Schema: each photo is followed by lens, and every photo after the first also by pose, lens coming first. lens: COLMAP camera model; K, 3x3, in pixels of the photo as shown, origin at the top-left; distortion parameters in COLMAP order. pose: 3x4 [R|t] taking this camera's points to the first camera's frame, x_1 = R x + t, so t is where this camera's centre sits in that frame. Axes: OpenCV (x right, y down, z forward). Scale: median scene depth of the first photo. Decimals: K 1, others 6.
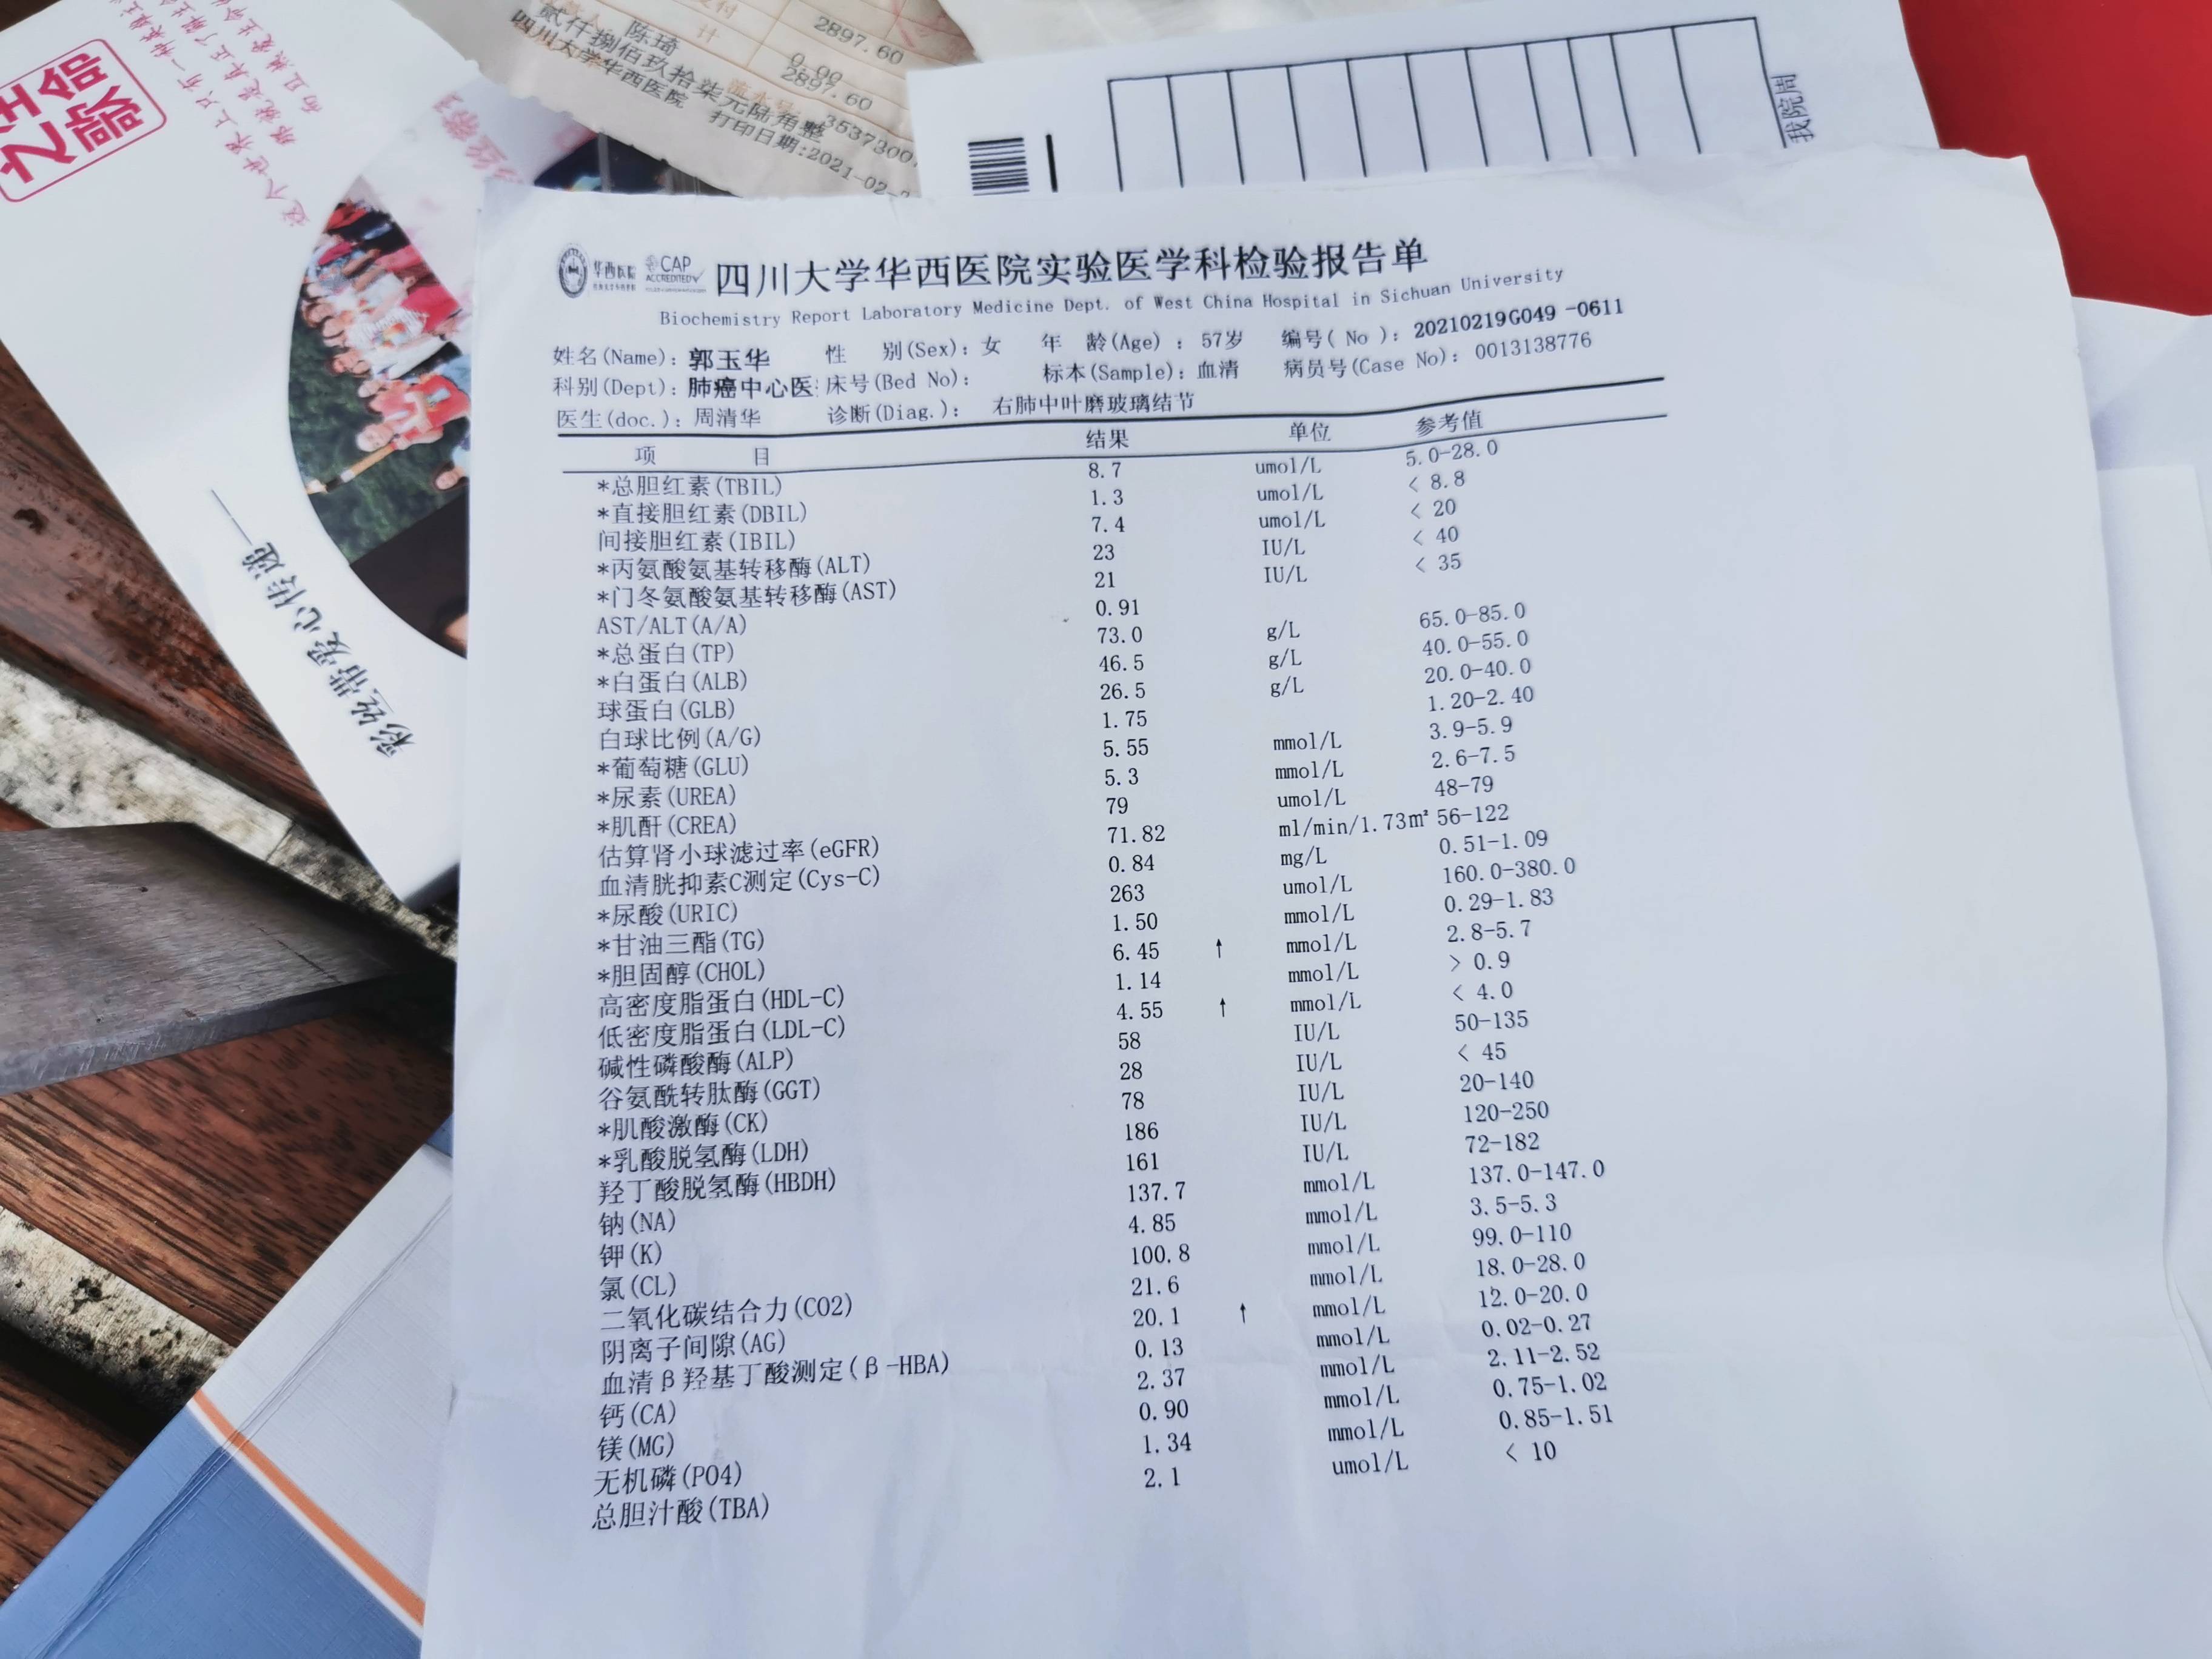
lens RADIAL K [[1779.8, 0, 1112.8], [0, 1779.8, 838.6], [0, 0, 1]] dist [-0.024501, 0.017702]
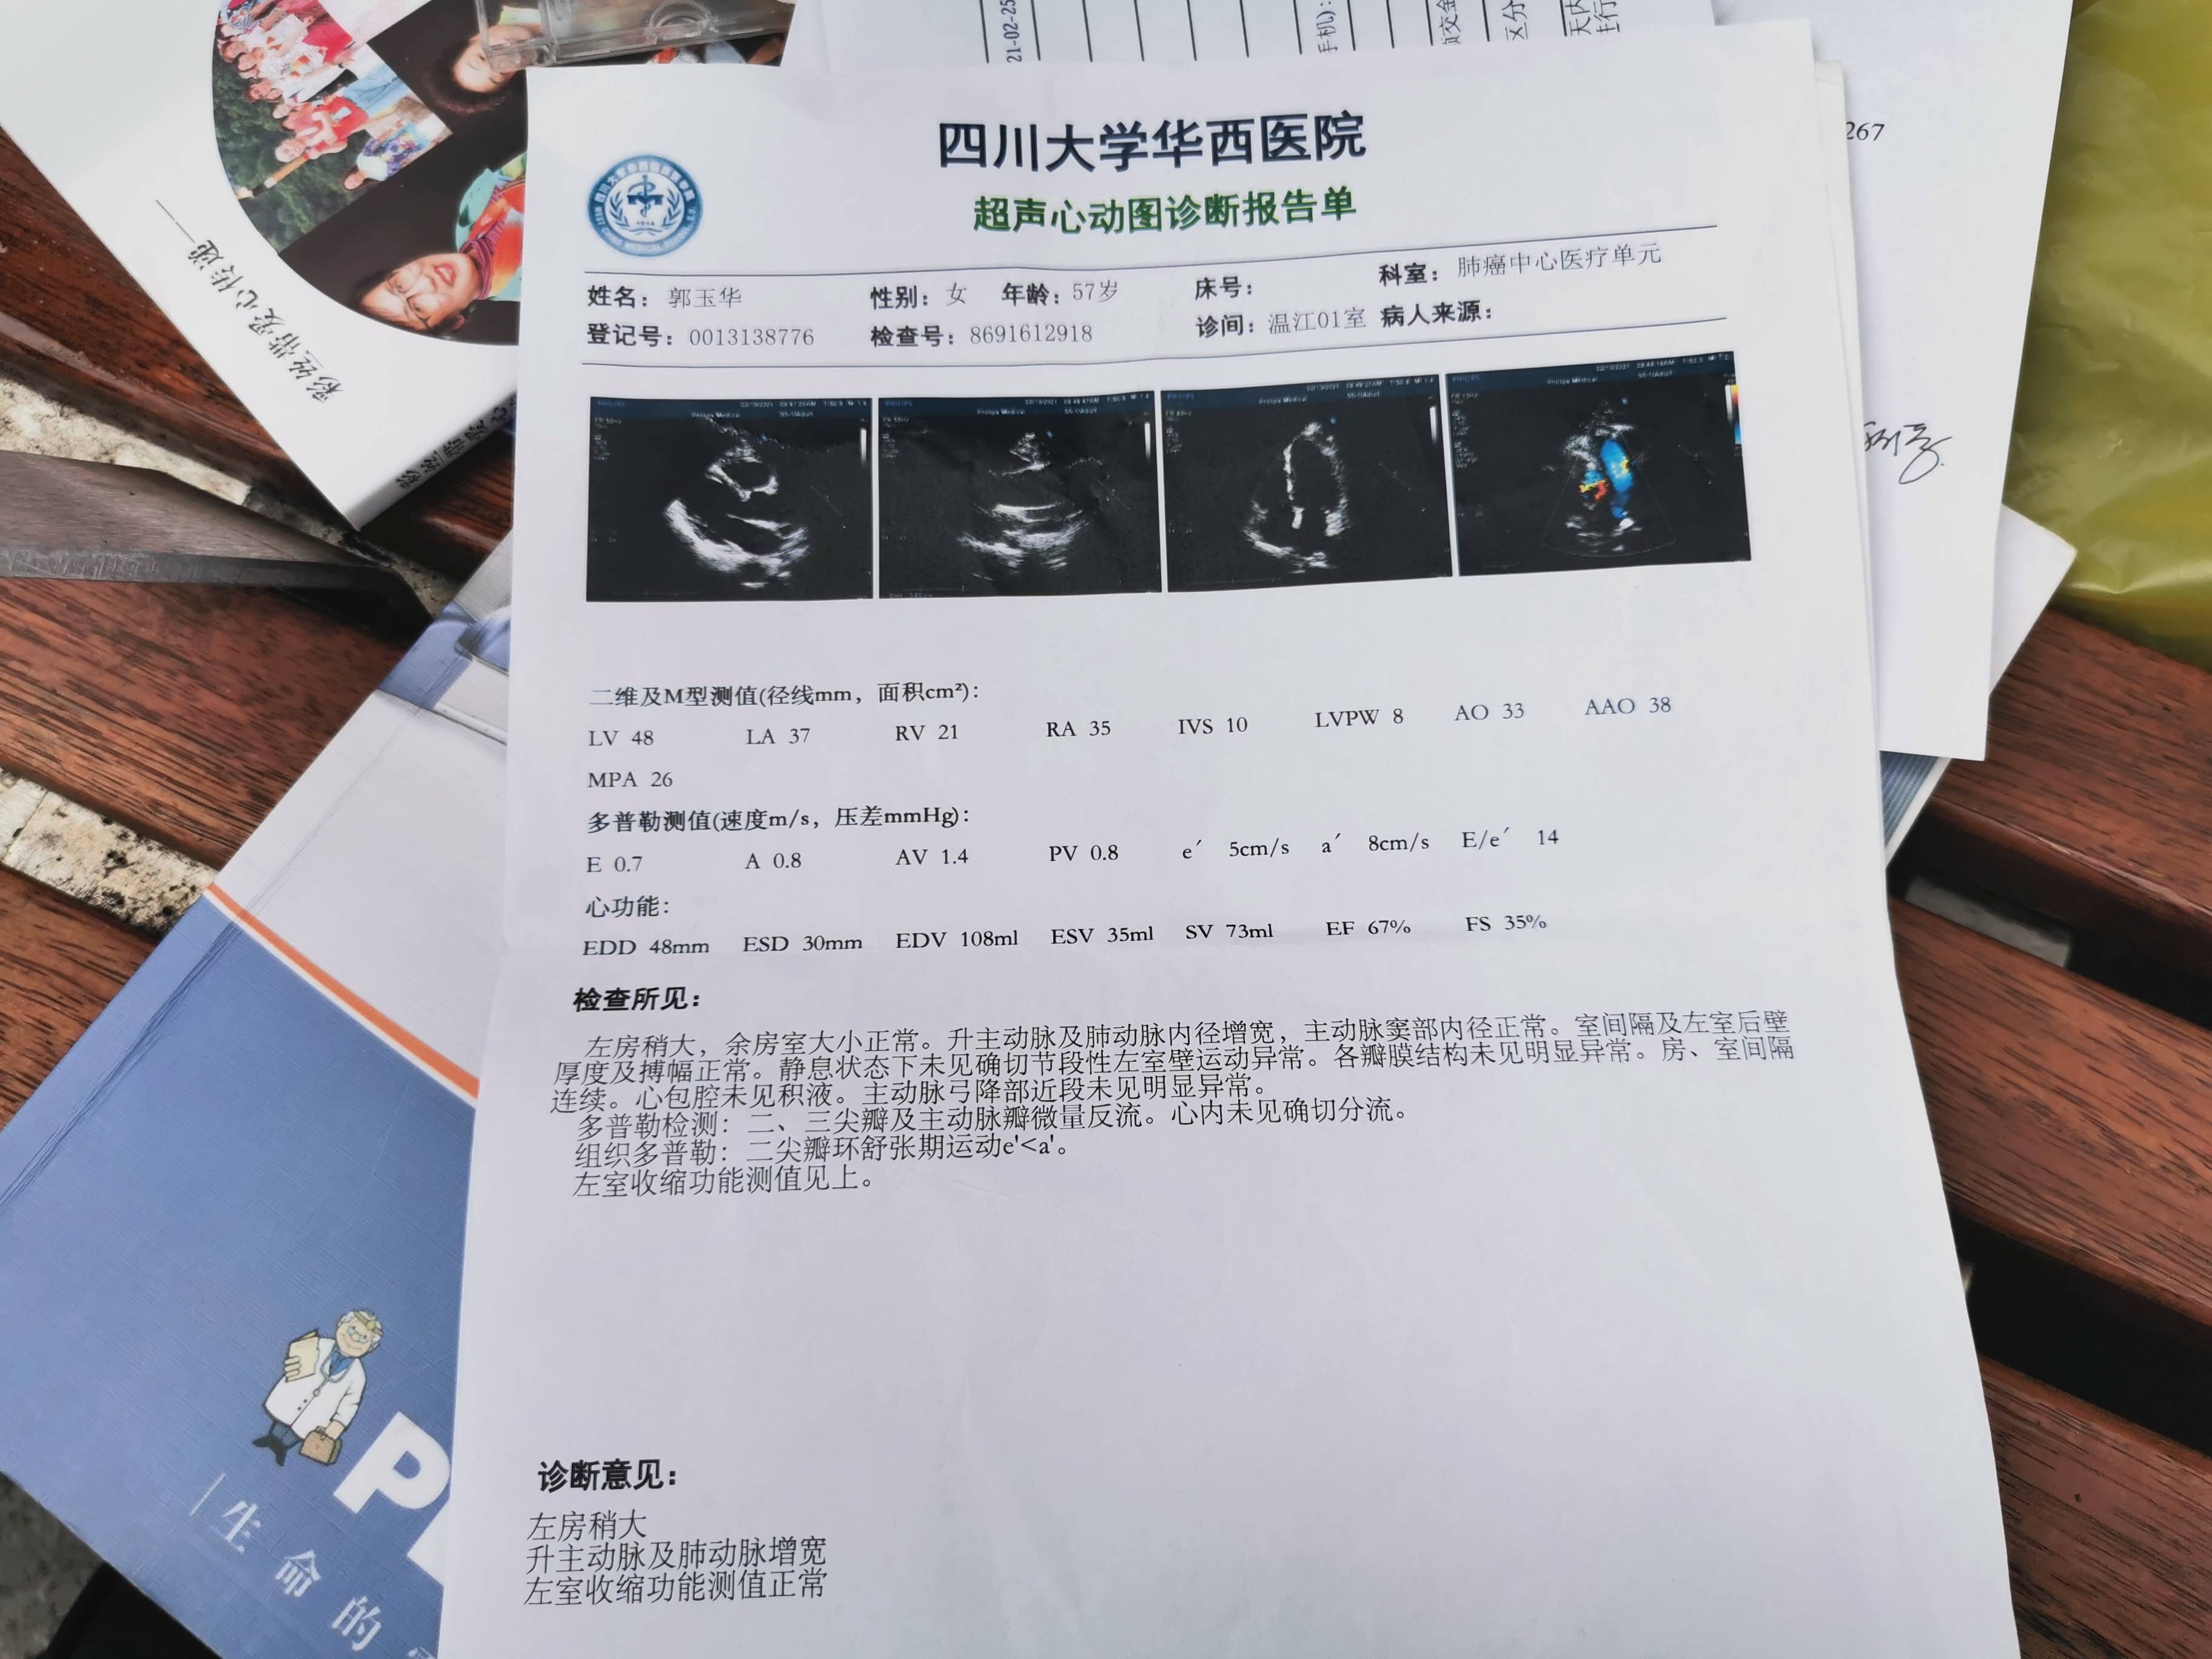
lens RADIAL K [[1779.8, 0, 1115.6], [0, 1779.8, 848.0], [0, 0, 1]] dist [-0.024501, 0.017702]
pose [[0.998000, -0.062527, 0.009331, 0.097133], [0.061837, 0.996184, 0.061588, 0.203057], [-0.013146, -0.060887, 0.998058, -0.222945]]
